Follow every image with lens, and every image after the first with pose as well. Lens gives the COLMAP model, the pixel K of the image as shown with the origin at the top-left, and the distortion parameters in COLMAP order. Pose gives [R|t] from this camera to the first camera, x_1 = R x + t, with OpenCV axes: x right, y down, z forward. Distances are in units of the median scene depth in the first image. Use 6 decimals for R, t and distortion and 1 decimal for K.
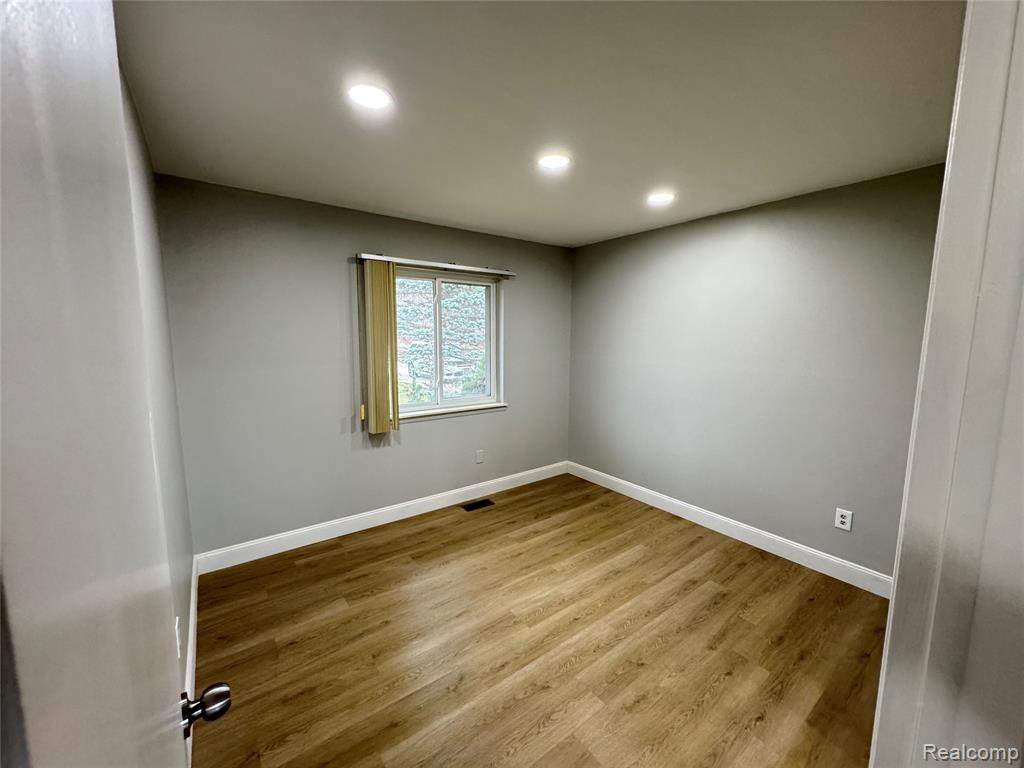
lens RADIAL K [[407.0, 0, 511.2], [0, 407.0, 382.2], [0, 0, 1]] dist [-0.009479, -0.000101]
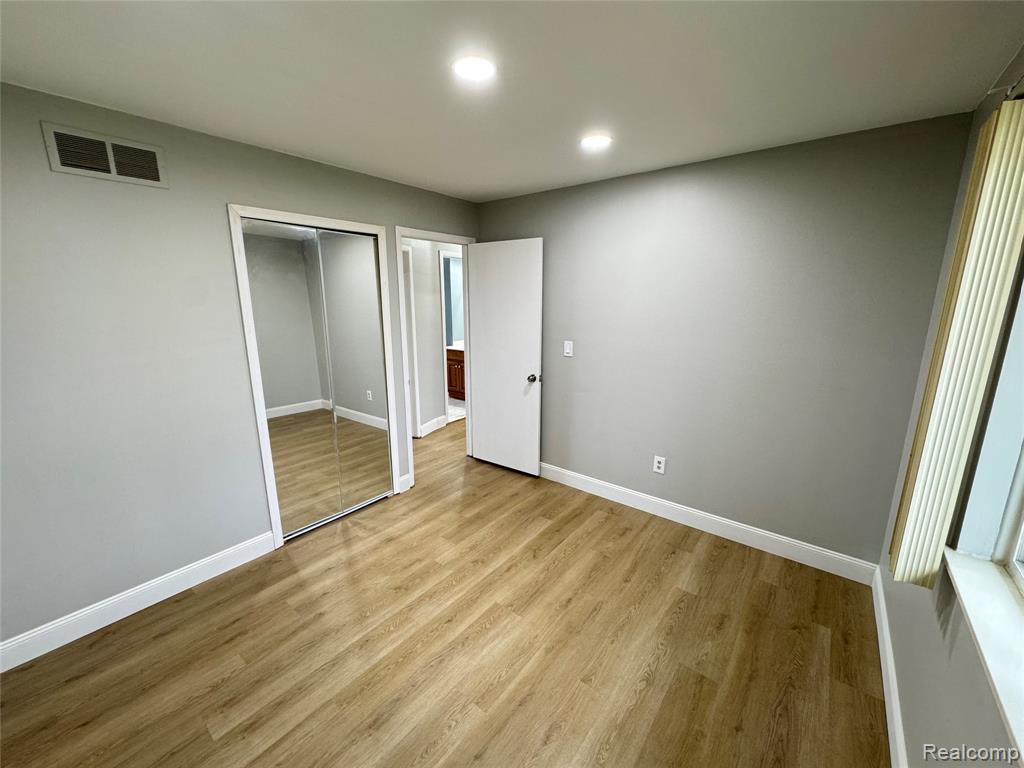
lens RADIAL K [[407.0, 0, 513.5], [0, 407.0, 384.2], [0, 0, 1]] dist [-0.009479, -0.000101]
pose [[-0.966932, 0.047132, -0.250643, 0.230829], [-0.038132, 0.945011, 0.324807, -0.241723], [0.252169, 0.323624, -0.911964, 1.750240]]
